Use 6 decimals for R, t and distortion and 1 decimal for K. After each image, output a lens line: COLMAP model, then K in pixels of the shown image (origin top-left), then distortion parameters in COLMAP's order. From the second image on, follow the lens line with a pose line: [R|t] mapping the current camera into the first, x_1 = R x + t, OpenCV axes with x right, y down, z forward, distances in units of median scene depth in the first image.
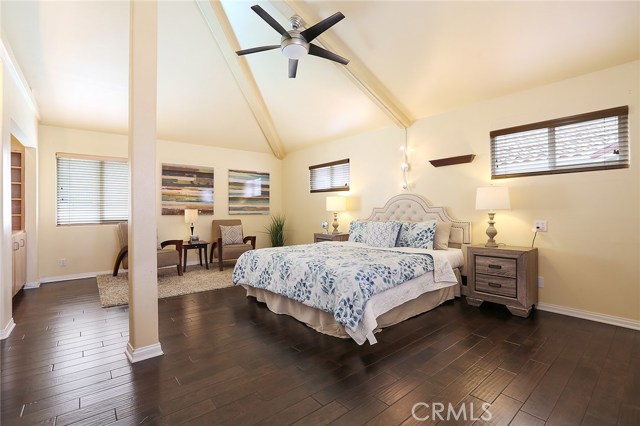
lens RADIAL K [[291.2, 0, 320.8], [0, 291.2, 211.3], [0, 0, 1]] dist [-0.027714, 0.003724]
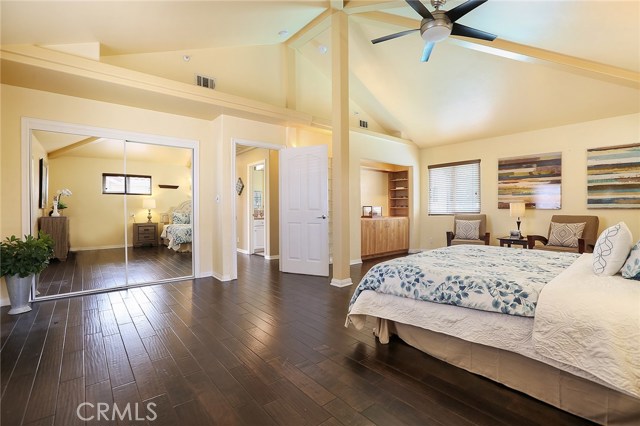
lens RADIAL K [[291.2, 0, 320.9], [0, 291.2, 210.3], [0, 0, 1]] dist [-0.027714, 0.003724]
pose [[0.008553, 0.012902, -0.999880, 0.471885], [-0.000967, 0.999916, 0.012894, 0.006078], [0.999963, 0.000857, 0.008565, 0.342146]]
